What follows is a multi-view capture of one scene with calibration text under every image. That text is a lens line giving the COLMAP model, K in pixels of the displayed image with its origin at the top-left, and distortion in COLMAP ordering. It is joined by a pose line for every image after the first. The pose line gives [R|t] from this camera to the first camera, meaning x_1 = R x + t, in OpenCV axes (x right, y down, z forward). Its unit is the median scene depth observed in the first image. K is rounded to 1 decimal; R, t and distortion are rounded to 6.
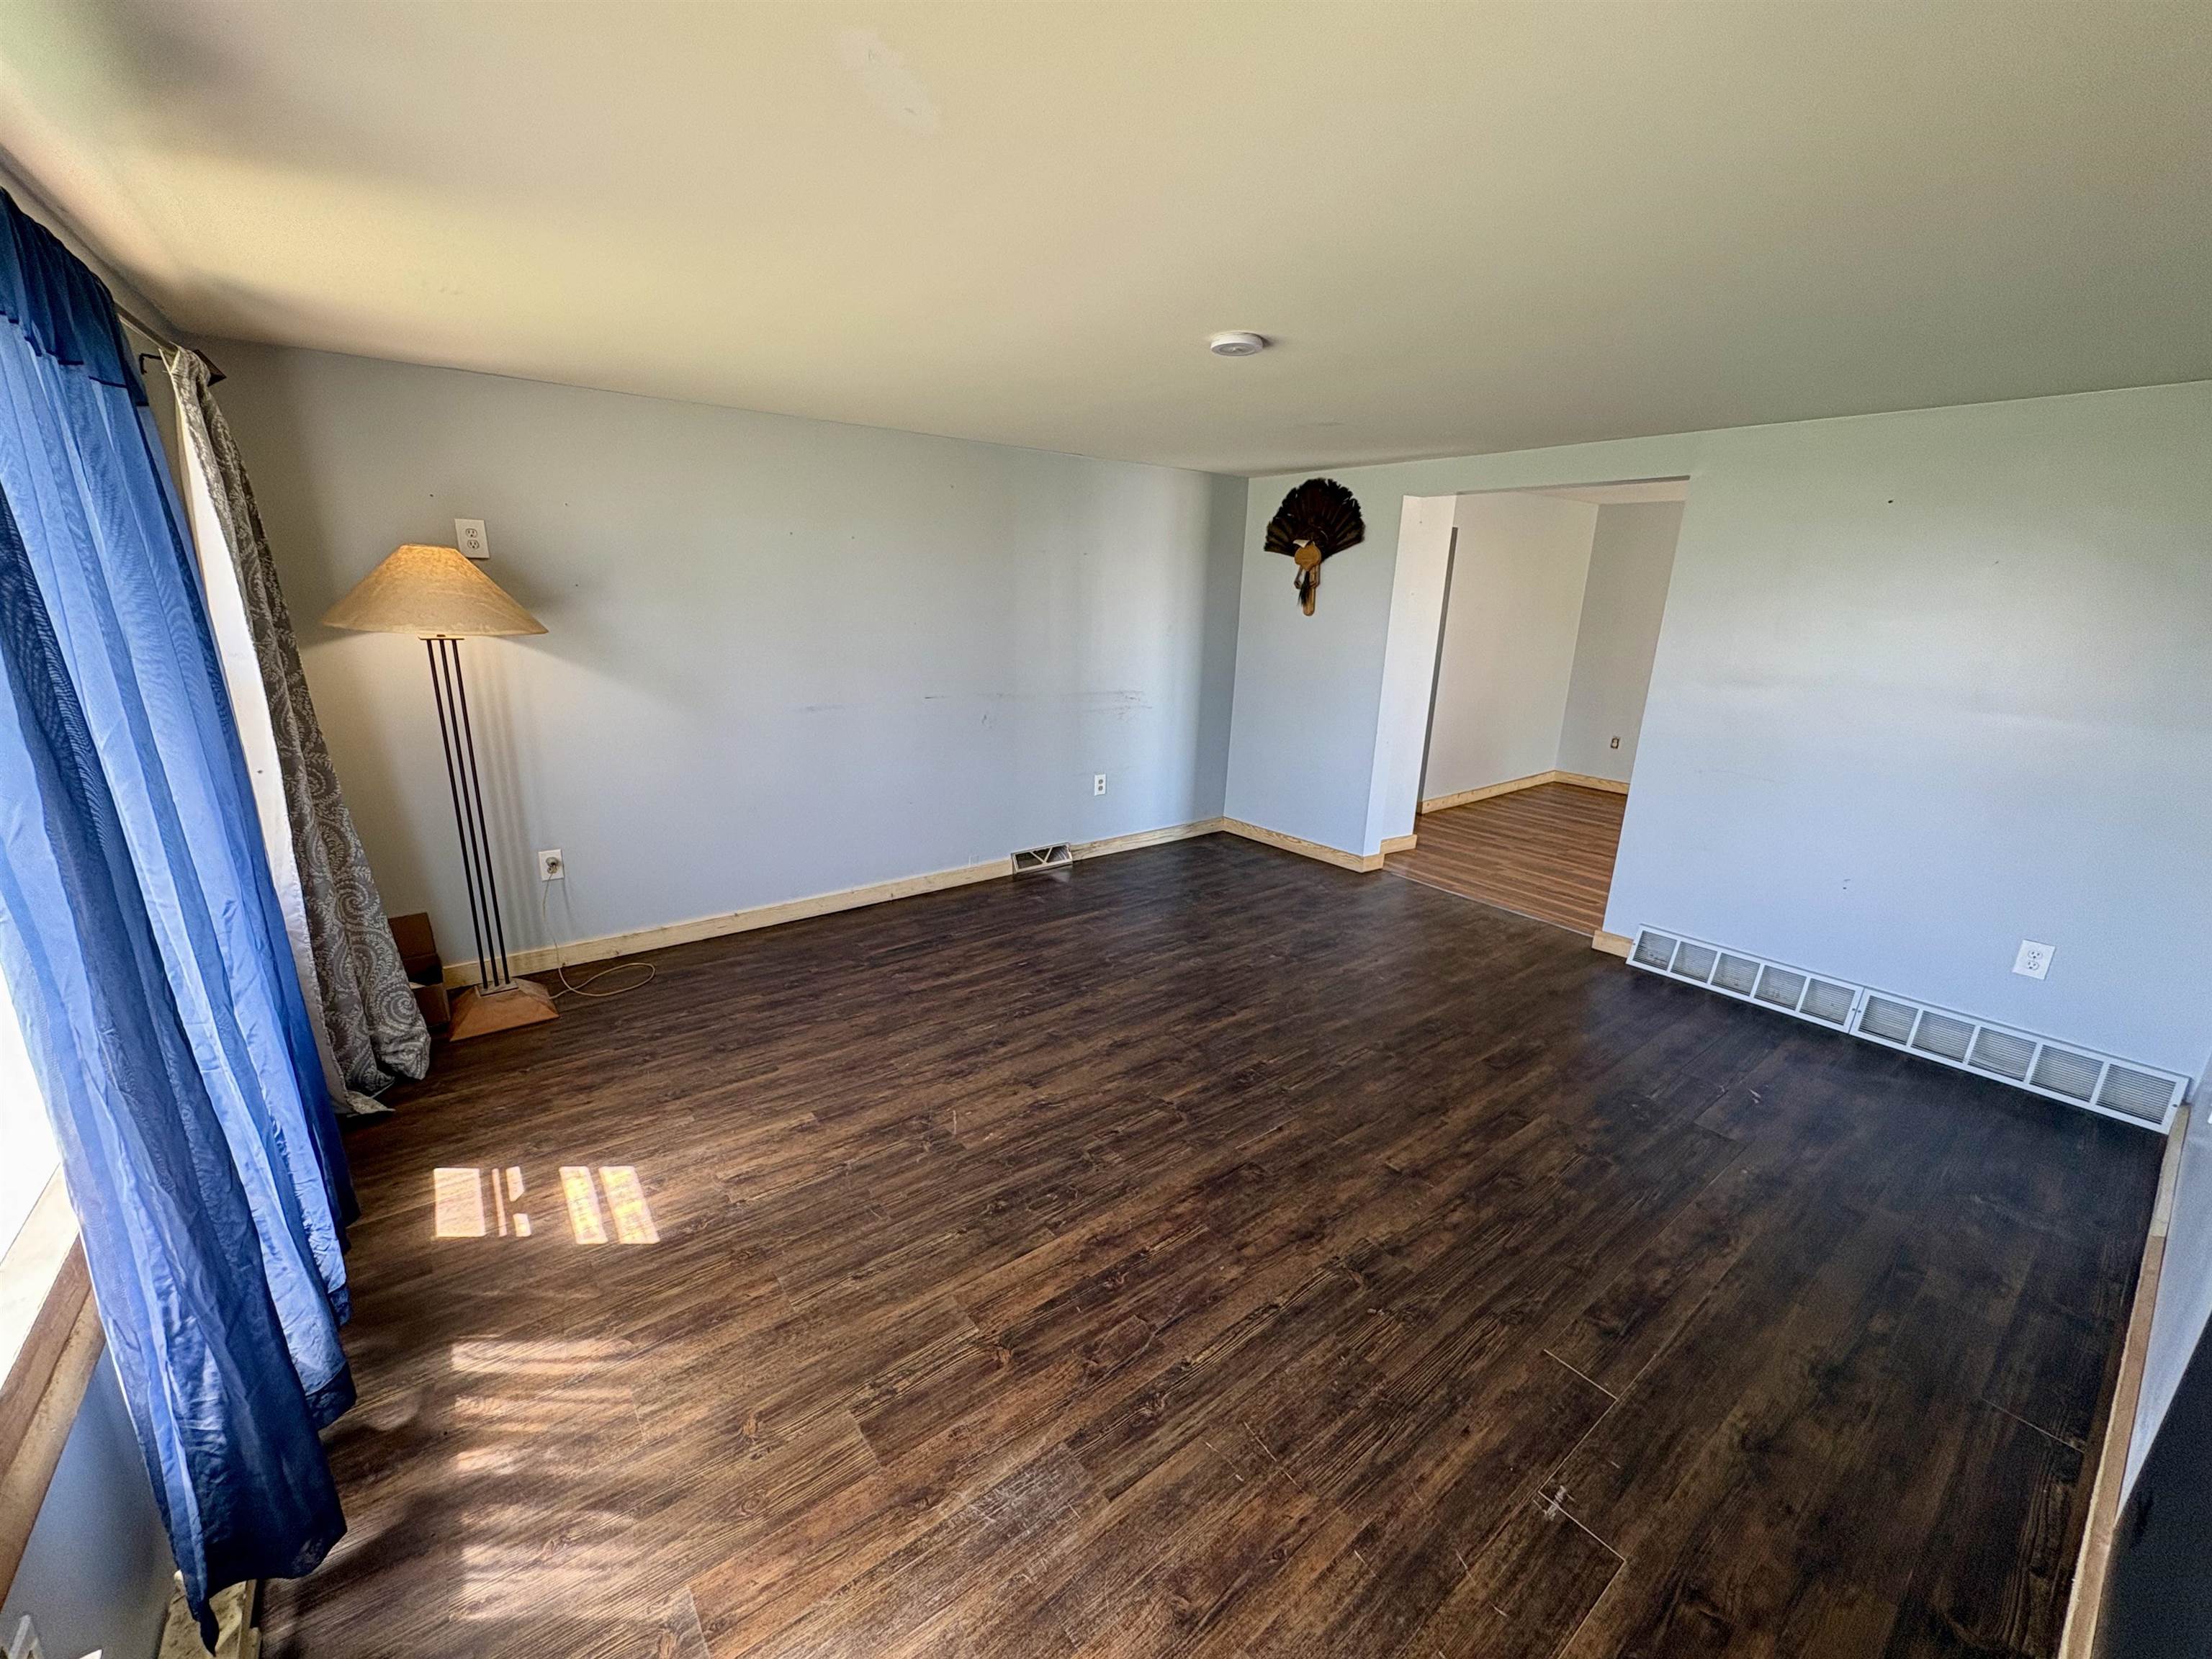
lens RADIAL K [[886.6, 0, 1106.0], [0, 886.6, 829.5], [0, 0, 1]] dist [0.000217, 0.000032]
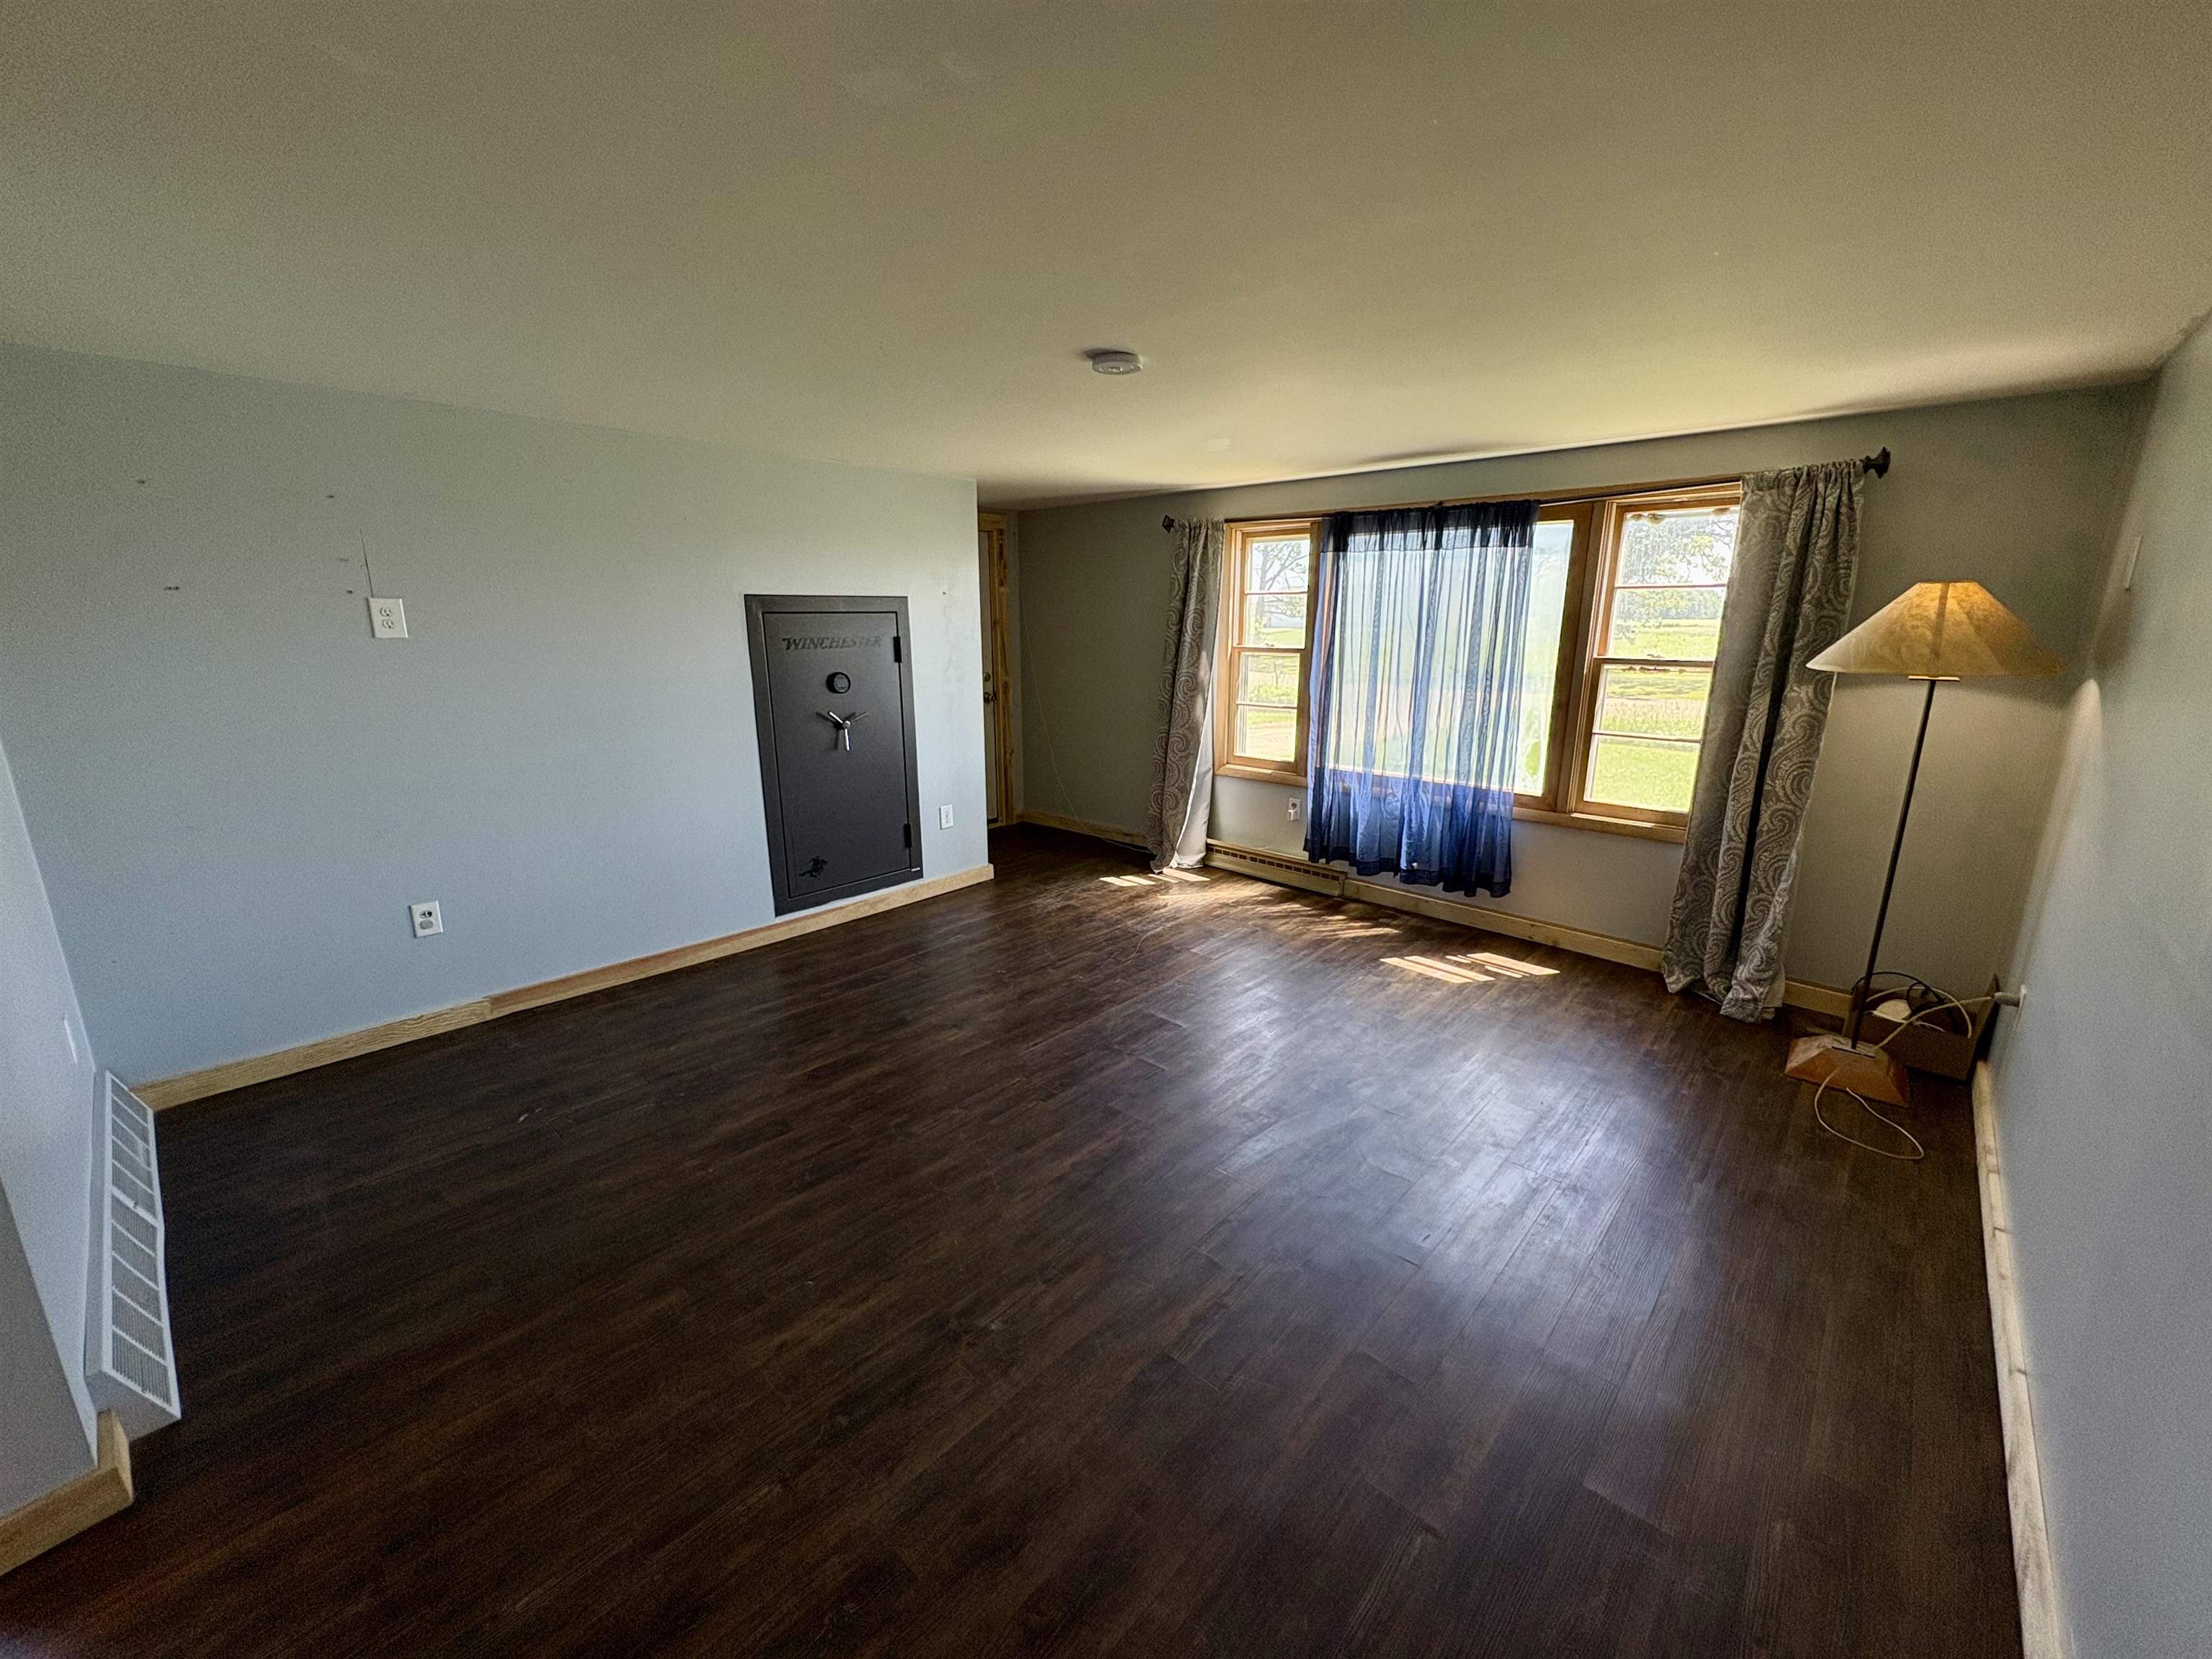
lens RADIAL K [[886.6, 0, 1106.0], [0, 886.6, 829.5], [0, 0, 1]] dist [0.000217, 0.000032]
pose [[-0.985106, 0.012971, -0.171460, 0.372590], [-0.071688, 0.875375, 0.478100, -0.614232], [0.156294, 0.483270, -0.861407, 2.327905]]
